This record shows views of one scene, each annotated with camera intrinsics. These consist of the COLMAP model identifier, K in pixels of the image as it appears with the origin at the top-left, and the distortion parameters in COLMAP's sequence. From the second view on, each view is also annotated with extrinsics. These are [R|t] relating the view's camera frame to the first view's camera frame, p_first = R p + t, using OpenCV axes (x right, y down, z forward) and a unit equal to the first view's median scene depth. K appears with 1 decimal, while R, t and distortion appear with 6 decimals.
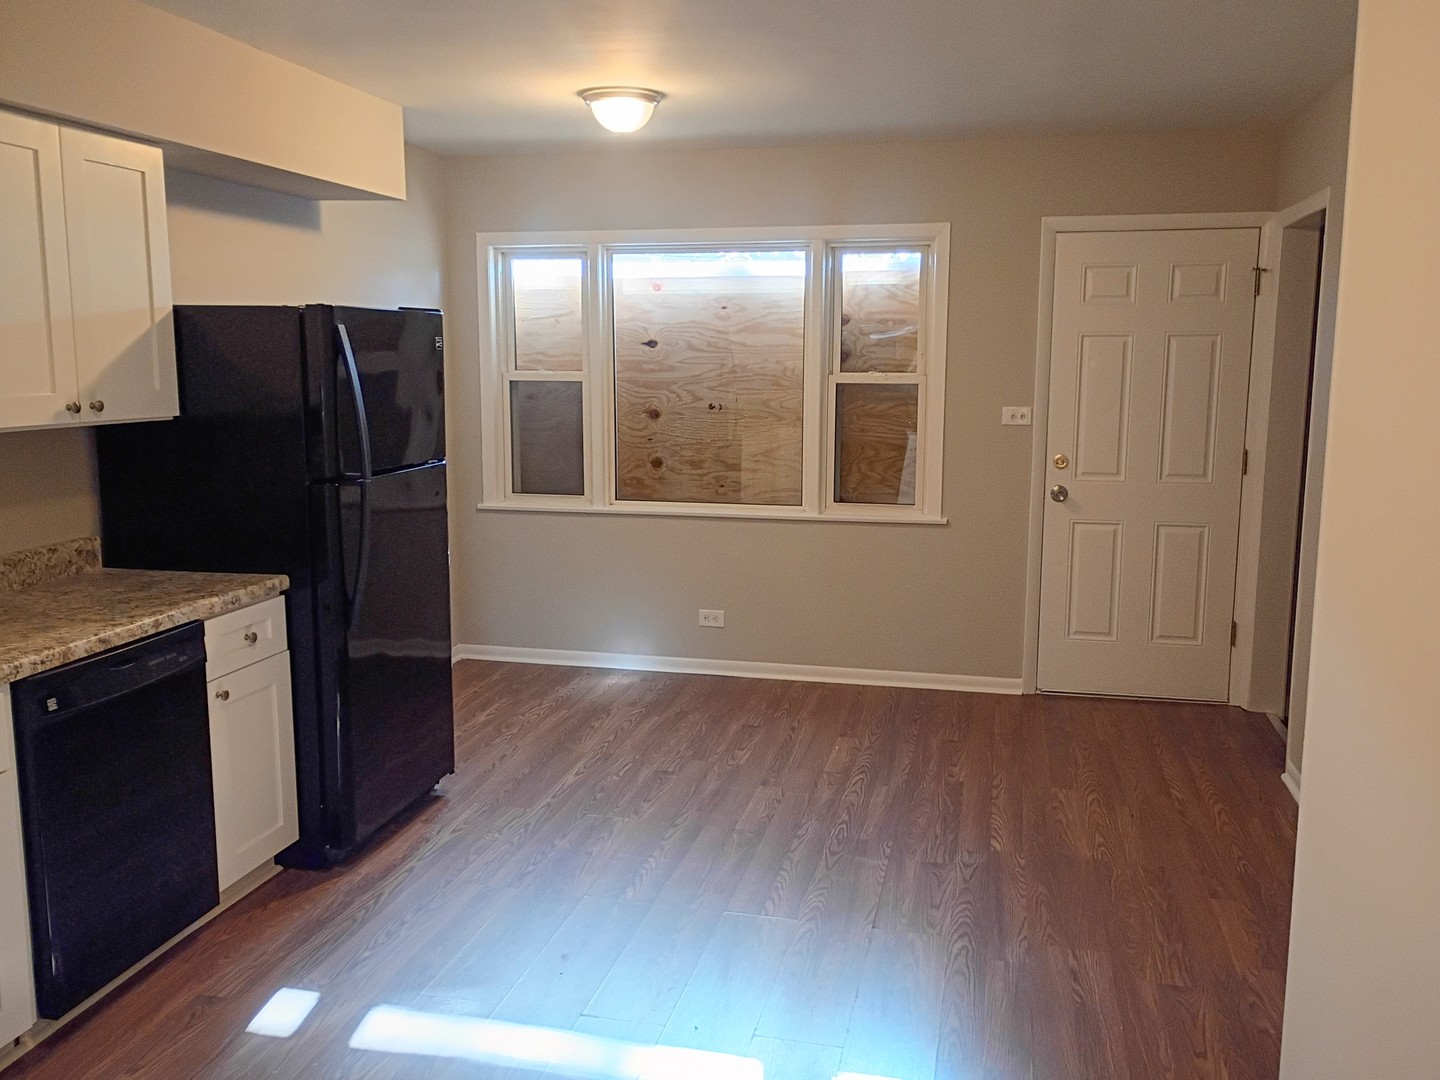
lens RADIAL K [[1271.6, 0, 720.0], [0, 1271.6, 540.0], [0, 0, 1]] dist [0.009895, -0.001015]
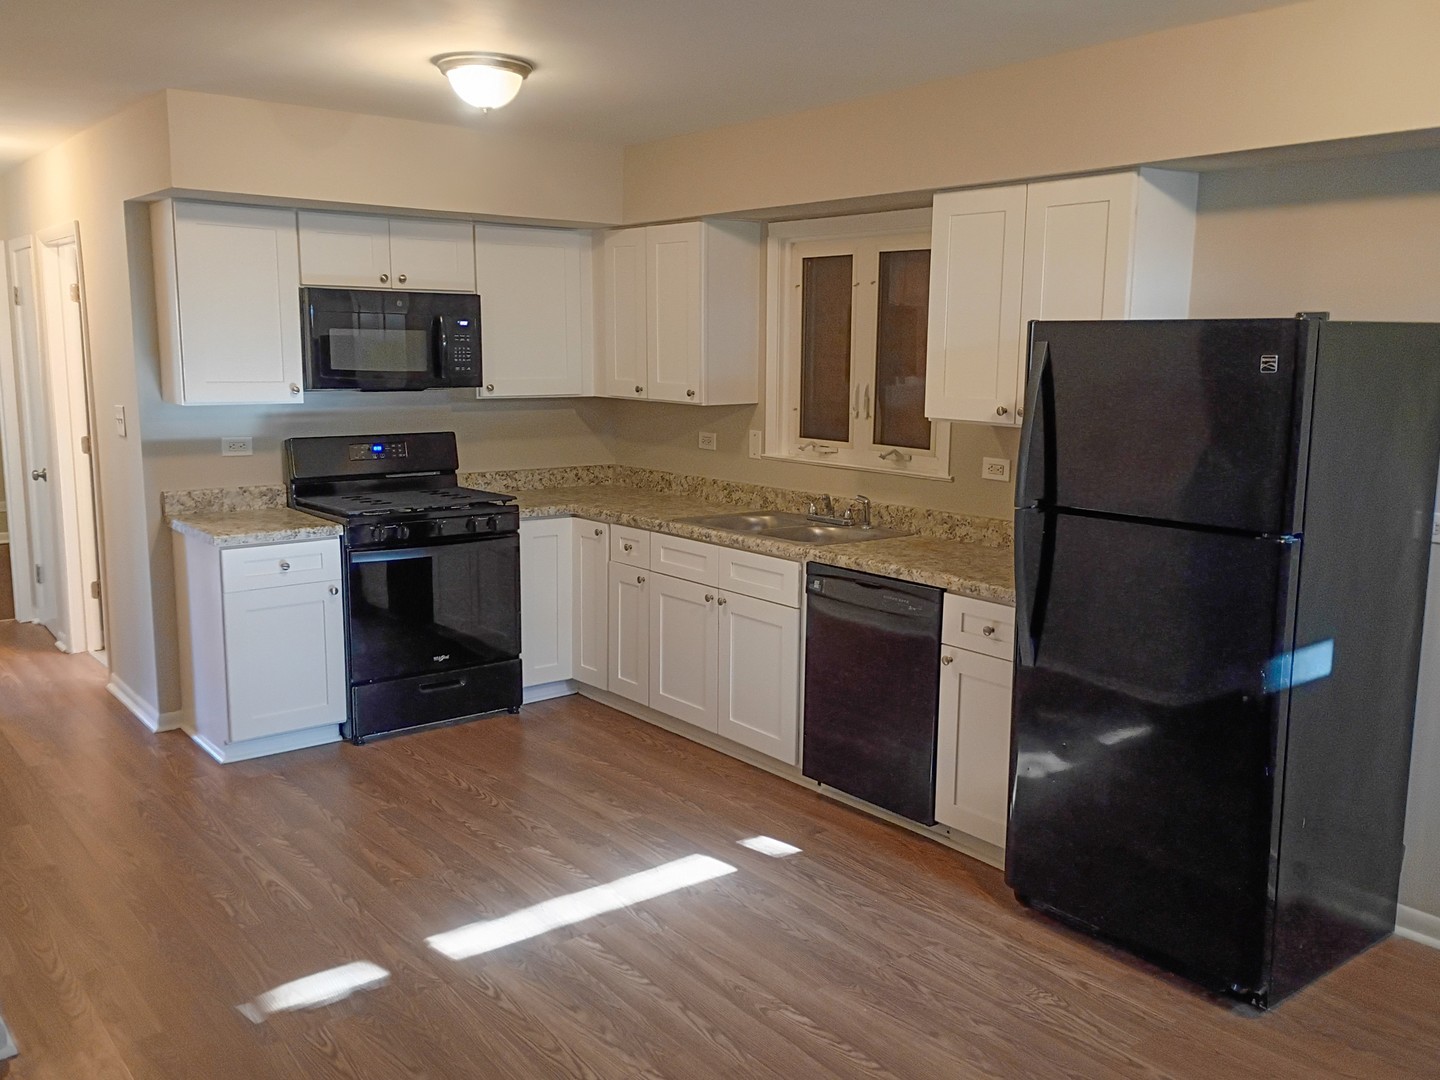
lens RADIAL K [[1287.4, 0, 720.0], [0, 1287.4, 540.0], [0, 0, 1]] dist [0.075772, 0.000685]
pose [[-0.641769, 0.109287, -0.759071, 0.627983], [-0.125809, 0.961381, 0.244782, -0.246706], [0.756508, 0.252591, -0.603235, 1.516567]]
